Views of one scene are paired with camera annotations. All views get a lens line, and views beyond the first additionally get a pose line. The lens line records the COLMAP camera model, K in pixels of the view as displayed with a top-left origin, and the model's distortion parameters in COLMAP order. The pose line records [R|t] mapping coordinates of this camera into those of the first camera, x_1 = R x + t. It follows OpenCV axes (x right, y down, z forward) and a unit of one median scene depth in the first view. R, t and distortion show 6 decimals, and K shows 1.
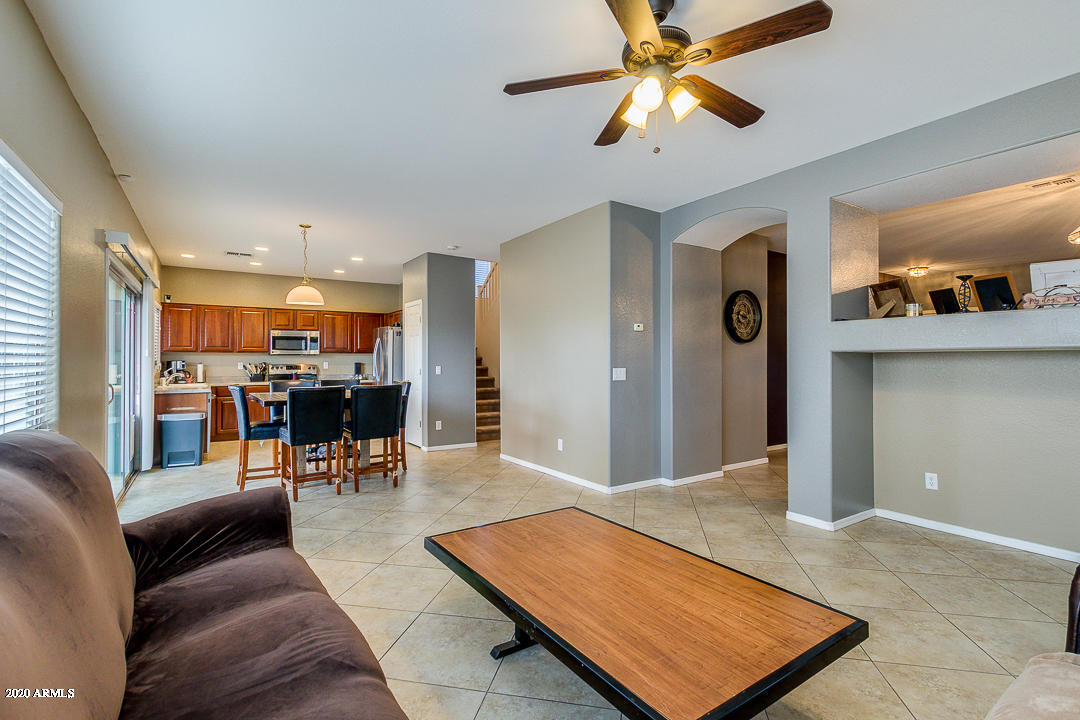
lens RADIAL K [[507.4, 0, 545.1], [0, 507.4, 357.0], [0, 0, 1]] dist [0.022755, -0.000915]
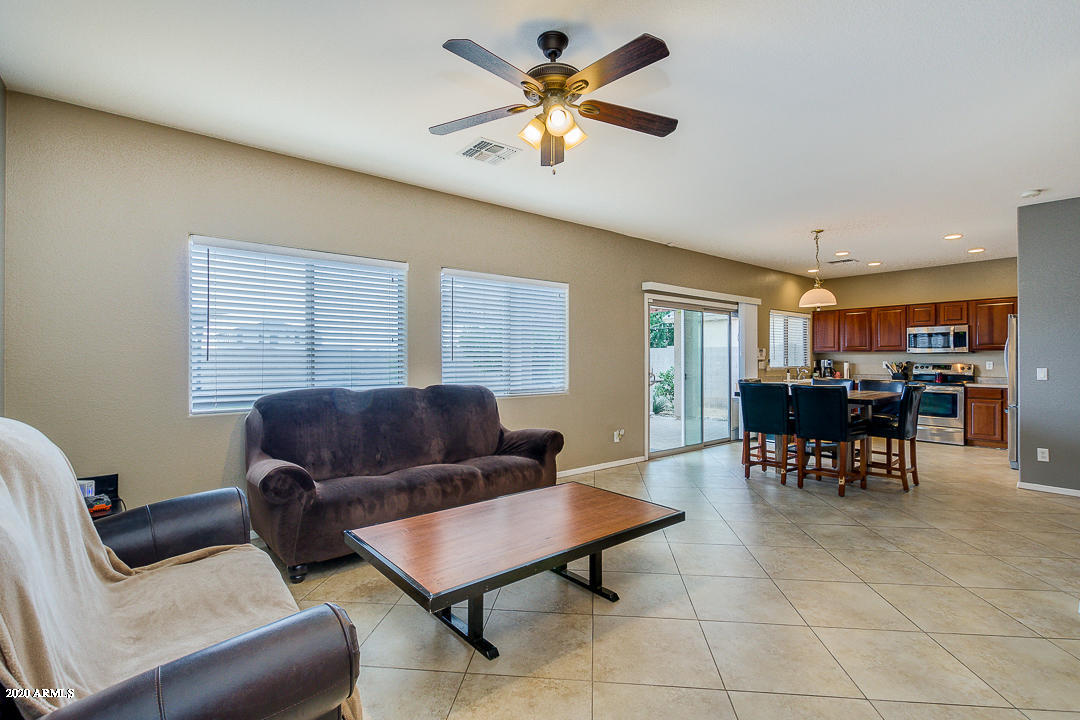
lens RADIAL K [[507.4, 0, 545.1], [0, 507.4, 357.0], [0, 0, 1]] dist [0.022755, -0.000915]
pose [[0.108733, -0.002206, -0.994069, 0.370046], [0.005532, 0.999983, -0.001614, -0.000014], [0.994056, -0.005323, 0.108743, 0.236086]]
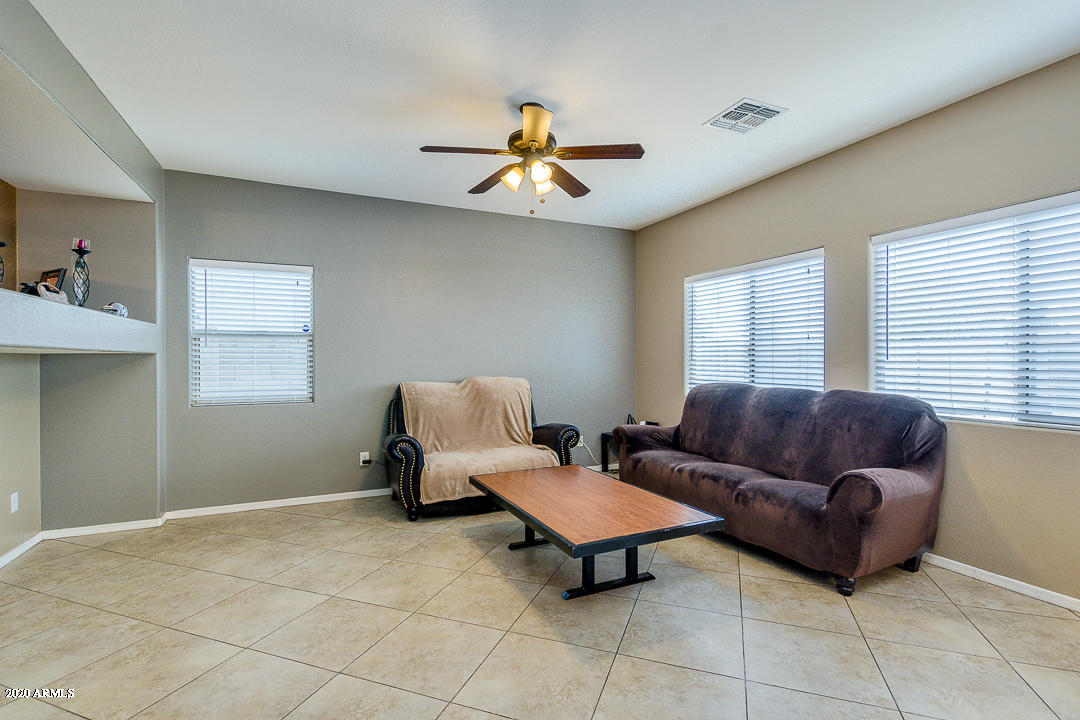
lens RADIAL K [[507.4, 0, 545.1], [0, 507.4, 357.0], [0, 0, 1]] dist [0.022755, -0.000915]
pose [[-0.988073, 0.000487, 0.153983, -0.007816], [-0.000532, 0.999978, -0.006578, 0.003054], [-0.153983, -0.006581, -0.988052, 0.663912]]
